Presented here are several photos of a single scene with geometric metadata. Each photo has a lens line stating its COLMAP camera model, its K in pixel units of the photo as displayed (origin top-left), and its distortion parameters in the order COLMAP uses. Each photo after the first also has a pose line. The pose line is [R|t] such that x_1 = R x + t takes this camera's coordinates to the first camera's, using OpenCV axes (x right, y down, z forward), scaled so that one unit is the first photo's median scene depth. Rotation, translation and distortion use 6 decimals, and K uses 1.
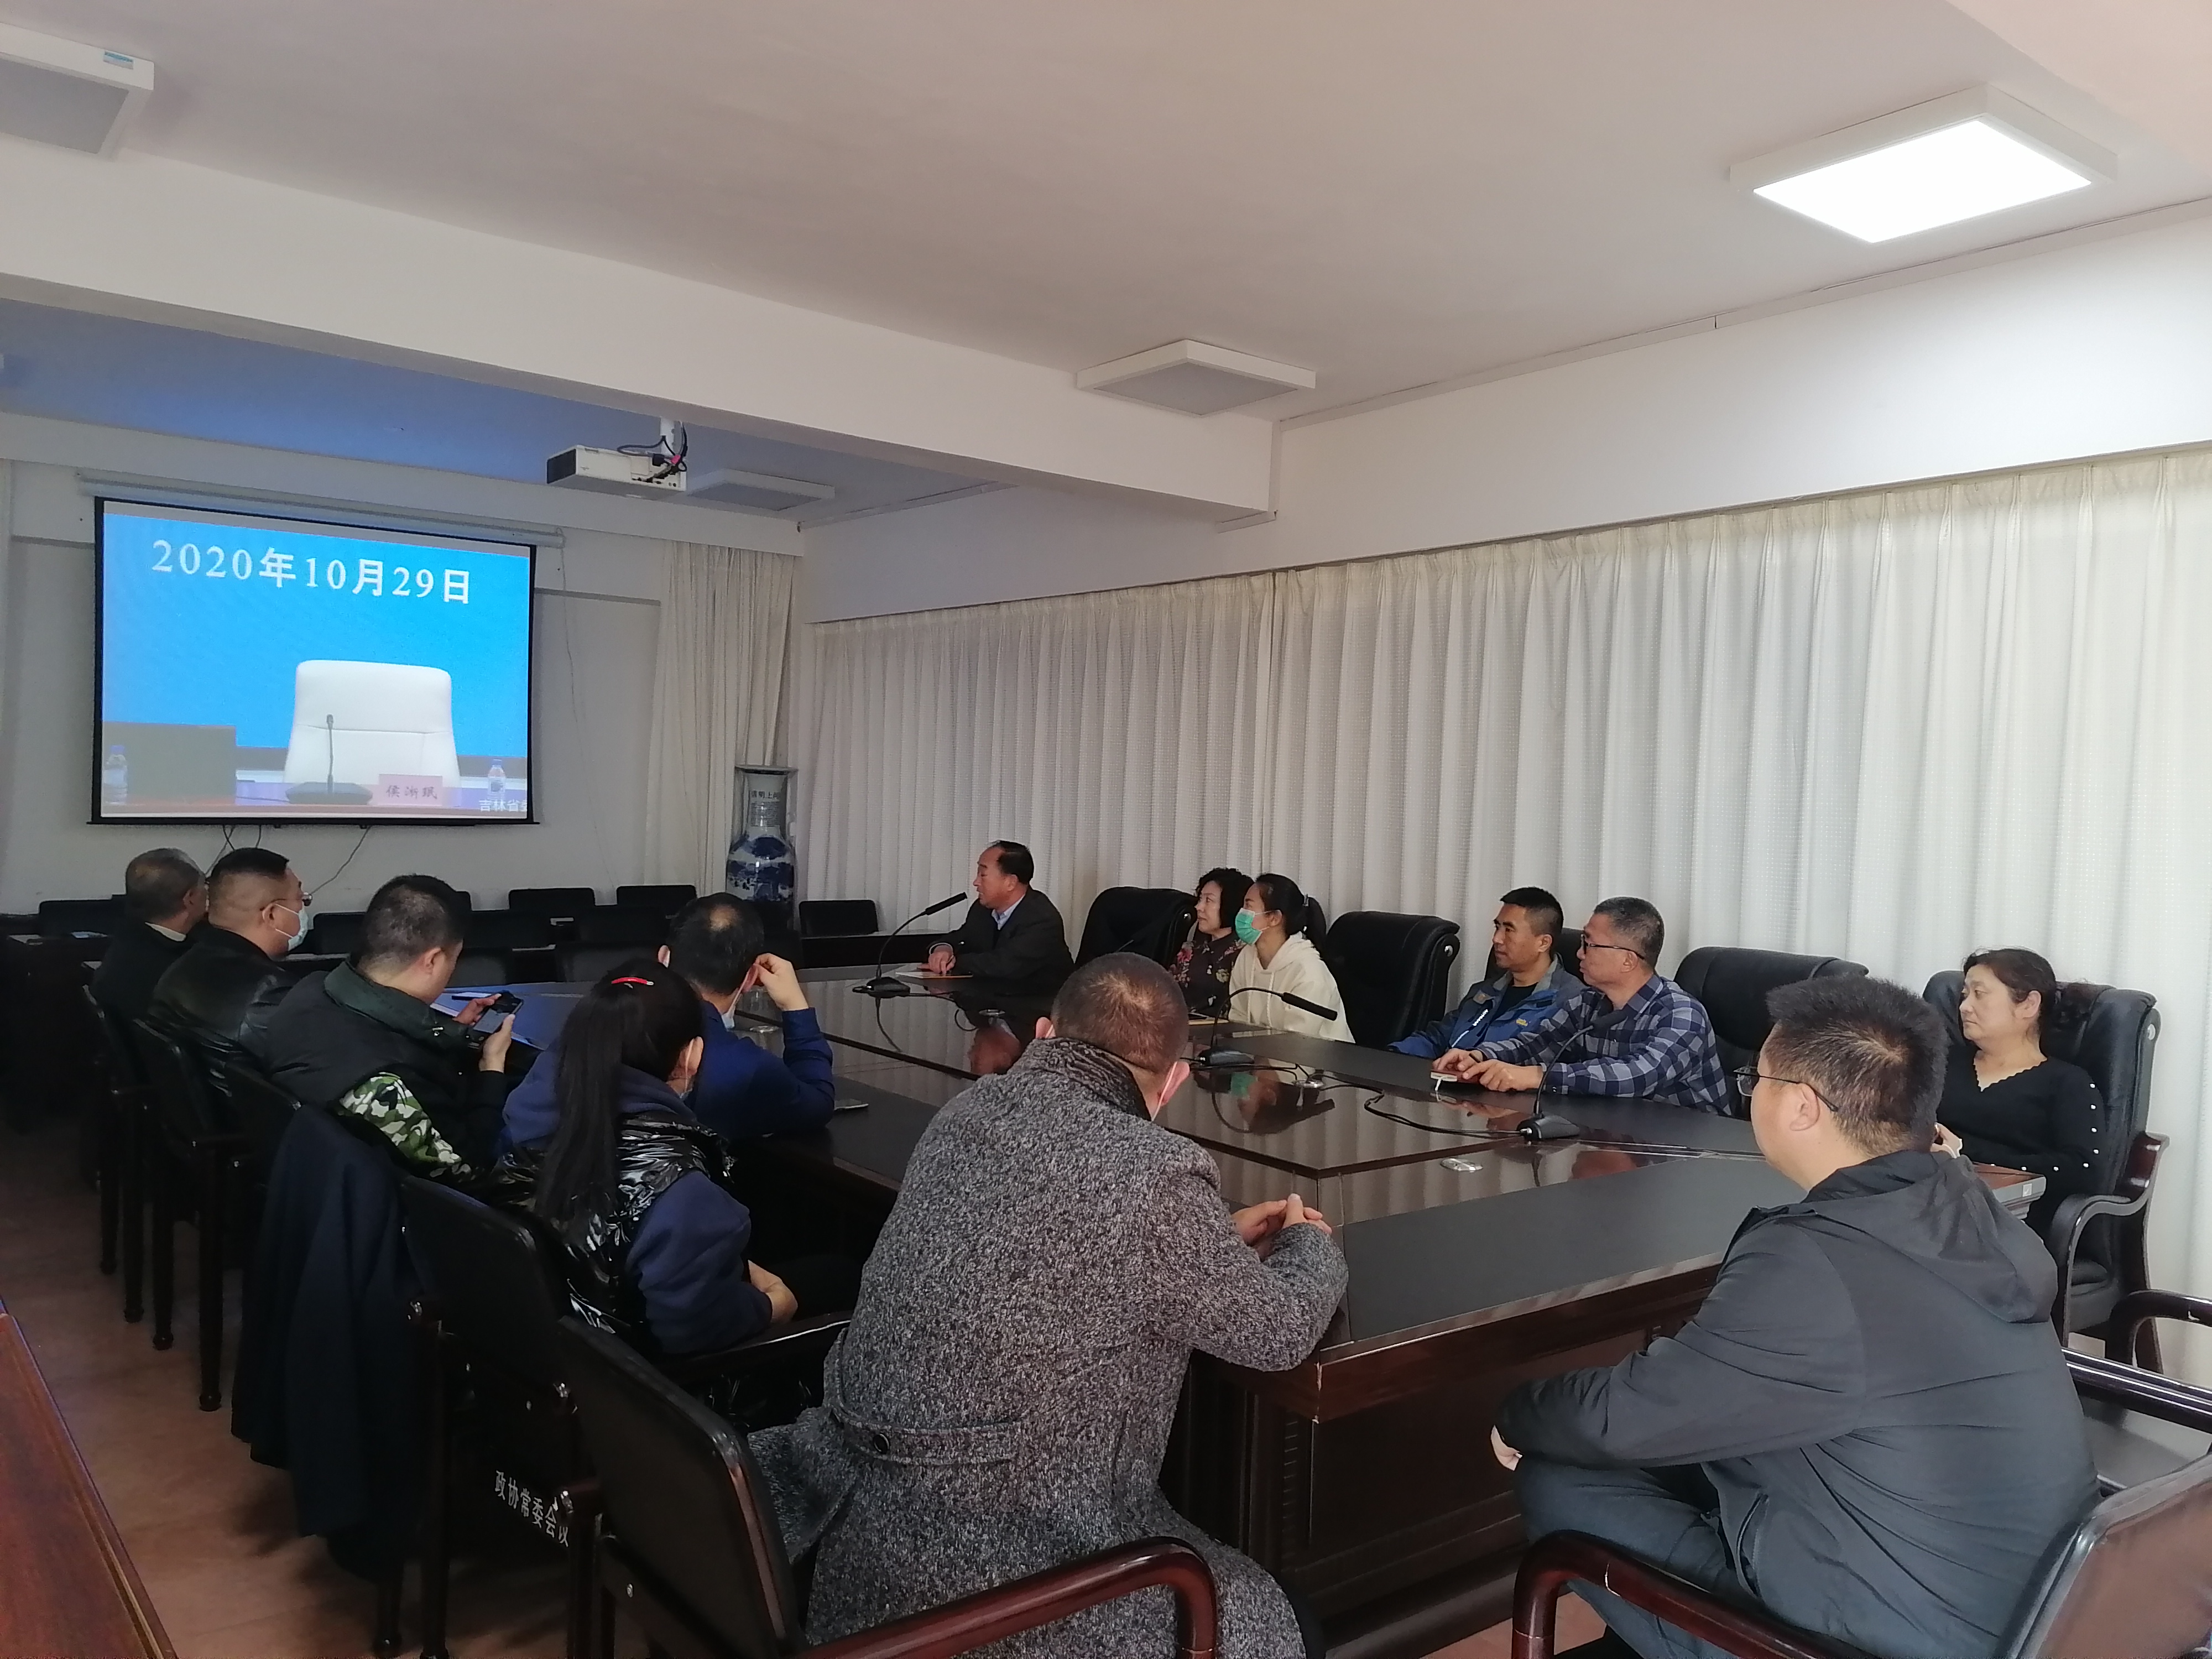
lens RADIAL K [[1666.4, 0, 1110.1], [0, 1666.4, 790.9], [0, 0, 1]] dist [0.064760, -0.001189]
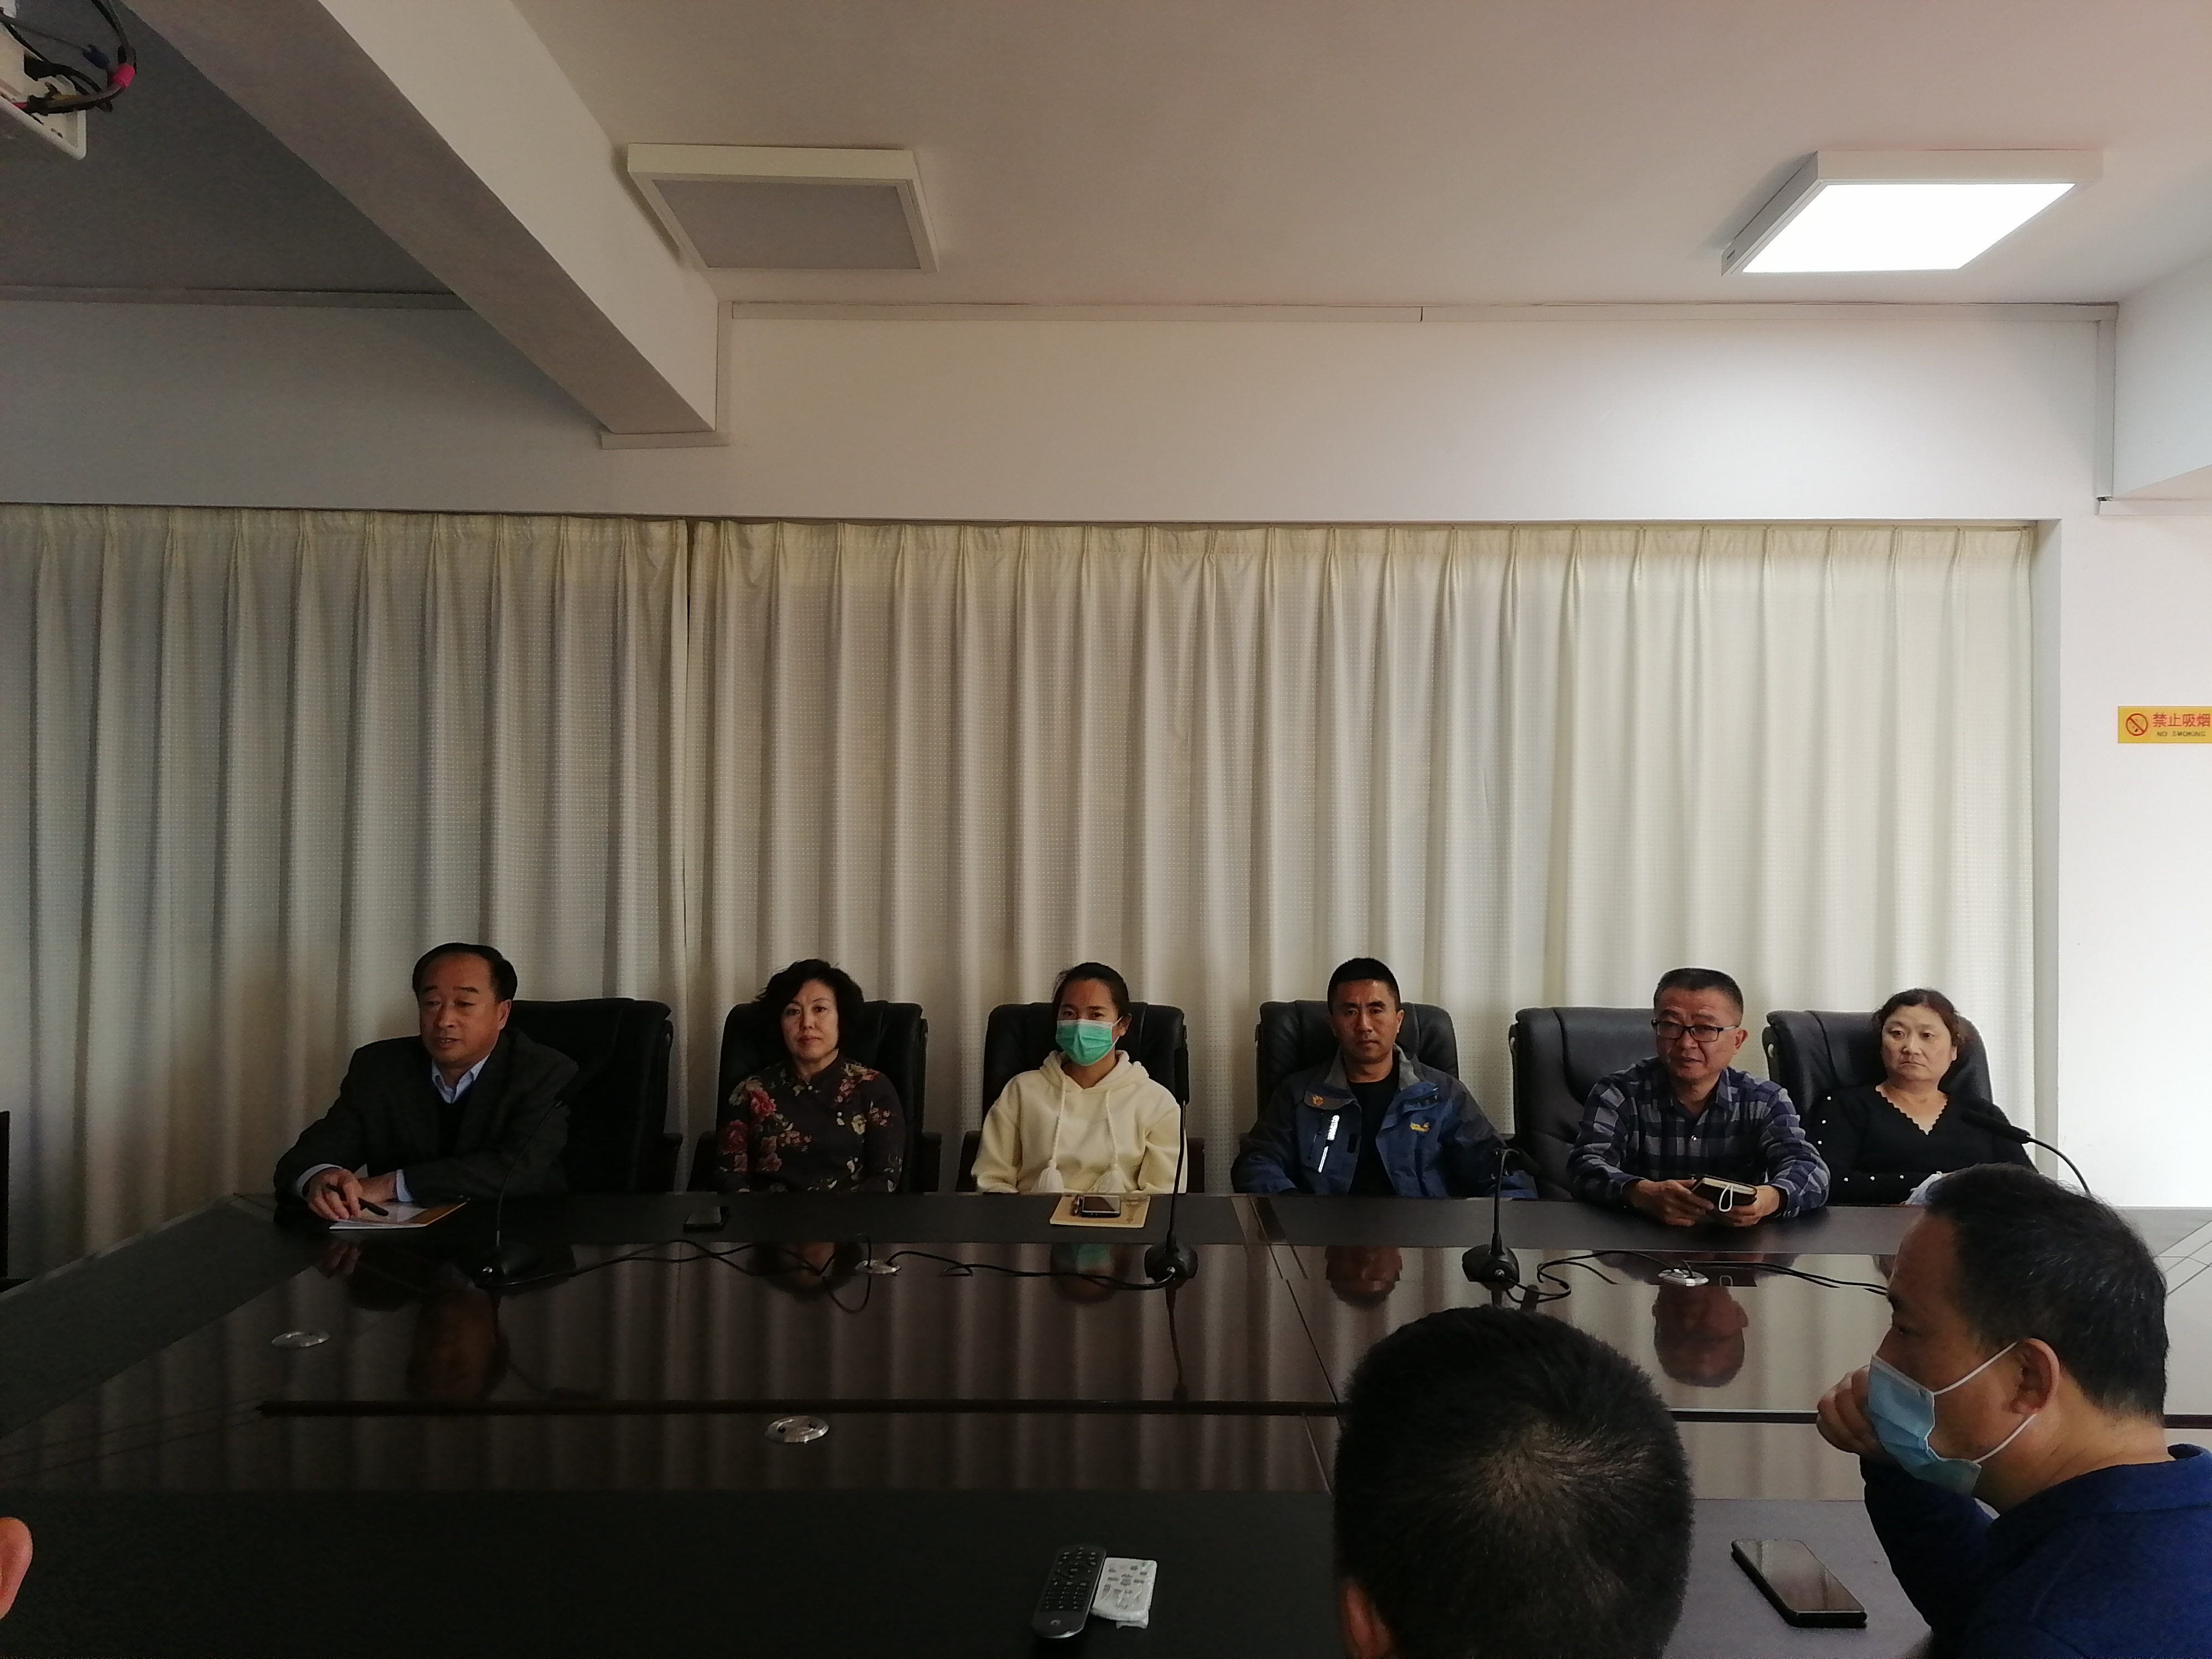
lens RADIAL K [[1666.4, 0, 1110.1], [0, 1666.4, 790.9], [0, 0, 1]] dist [0.064760, -0.001189]
pose [[0.612109, 0.006784, 0.790744, -0.438656], [0.008303, 0.999853, -0.015005, -0.011277], [-0.790729, 0.015750, 0.611963, 0.574971]]
